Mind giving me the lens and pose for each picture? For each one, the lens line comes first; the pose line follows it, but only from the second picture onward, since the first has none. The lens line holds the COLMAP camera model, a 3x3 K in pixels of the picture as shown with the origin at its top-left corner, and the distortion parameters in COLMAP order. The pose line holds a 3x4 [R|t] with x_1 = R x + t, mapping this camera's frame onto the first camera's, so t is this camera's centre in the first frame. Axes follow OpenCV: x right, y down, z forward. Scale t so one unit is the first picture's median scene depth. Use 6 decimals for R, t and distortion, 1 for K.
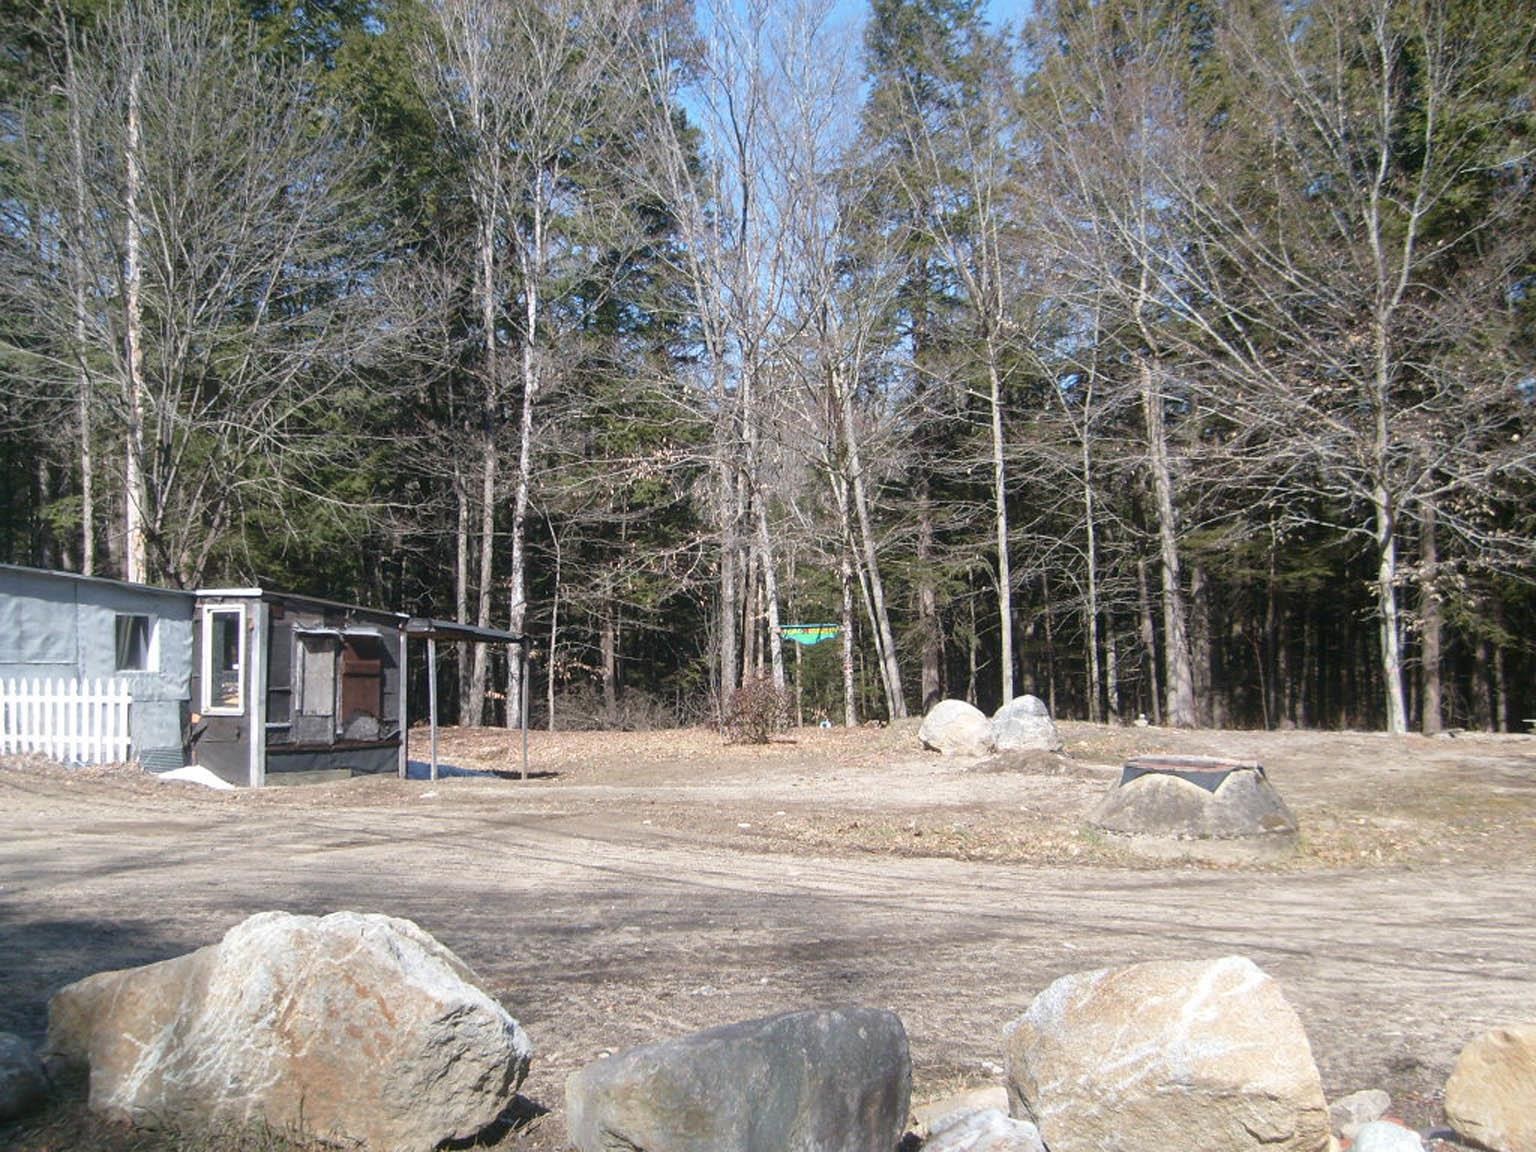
lens RADIAL K [[1618.0, 0, 768.6], [0, 1618.0, 578.4], [0, 0, 1]] dist [-0.134771, 0.000000]
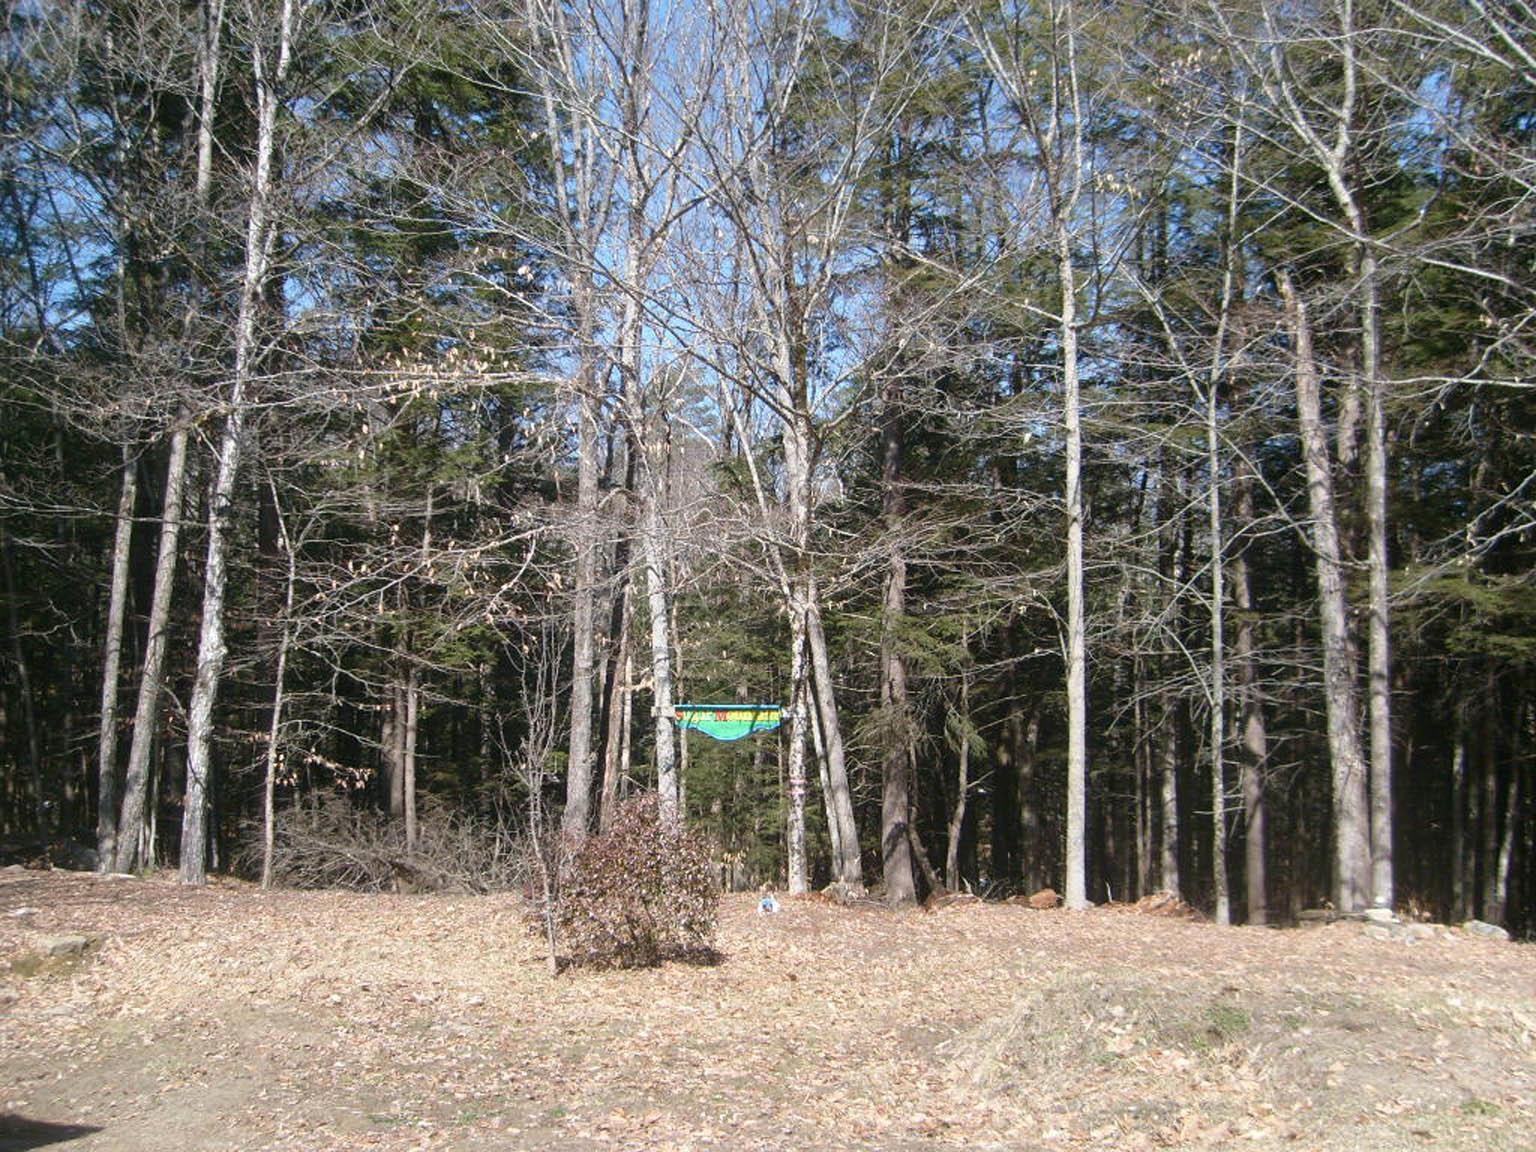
lens RADIAL K [[1618.0, 0, 765.8], [0, 1618.0, 581.8], [0, 0, 1]] dist [-0.134771, 0.000000]
pose [[0.995704, 0.041483, 0.082782, -0.009216], [-0.036858, 0.997714, -0.056633, 0.017867], [-0.084942, 0.053339, 0.994957, 0.450075]]
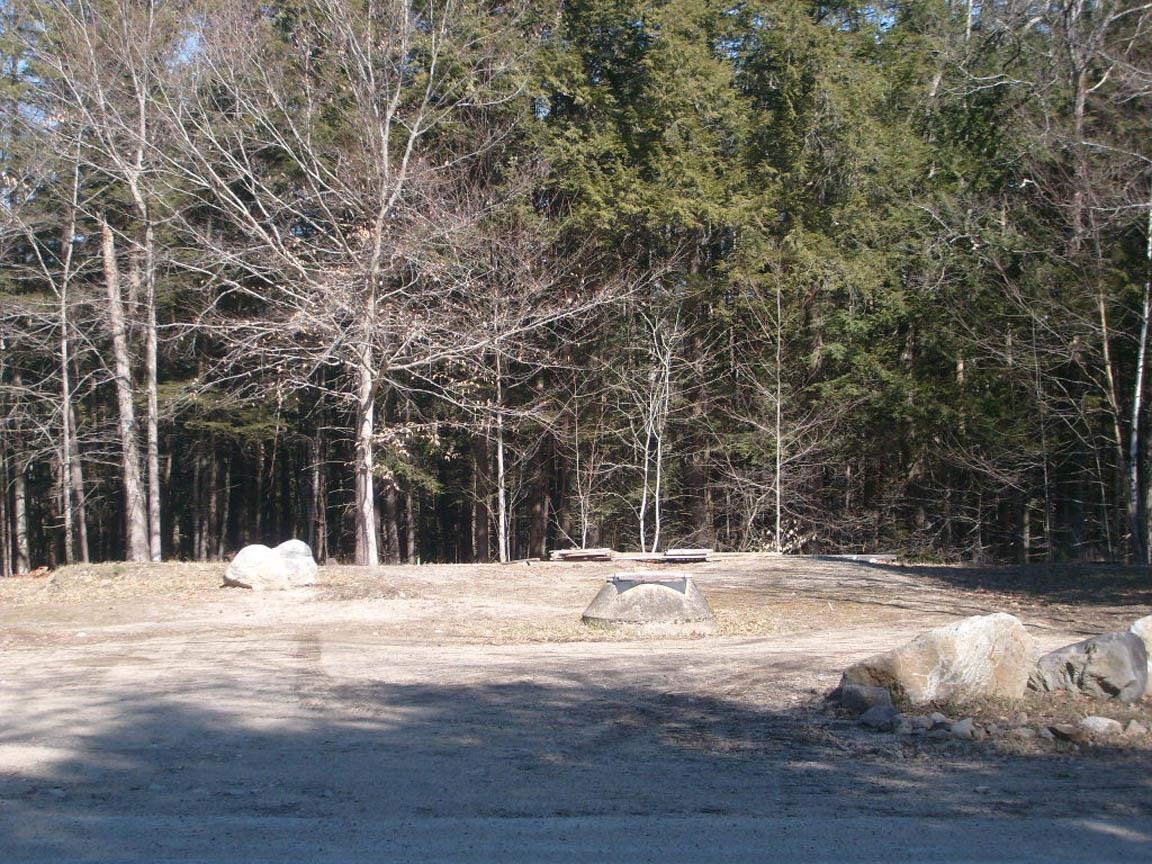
lens RADIAL K [[1769.6, 0, 574.3], [0, 1769.6, 434.4], [0, 0, 1]] dist [-0.000042, 0.000000]
pose [[0.767363, 0.011618, 0.641108, -0.284411], [-0.020682, 0.999764, 0.006637, -0.011261], [-0.640880, -0.018352, 0.767422, -0.090970]]
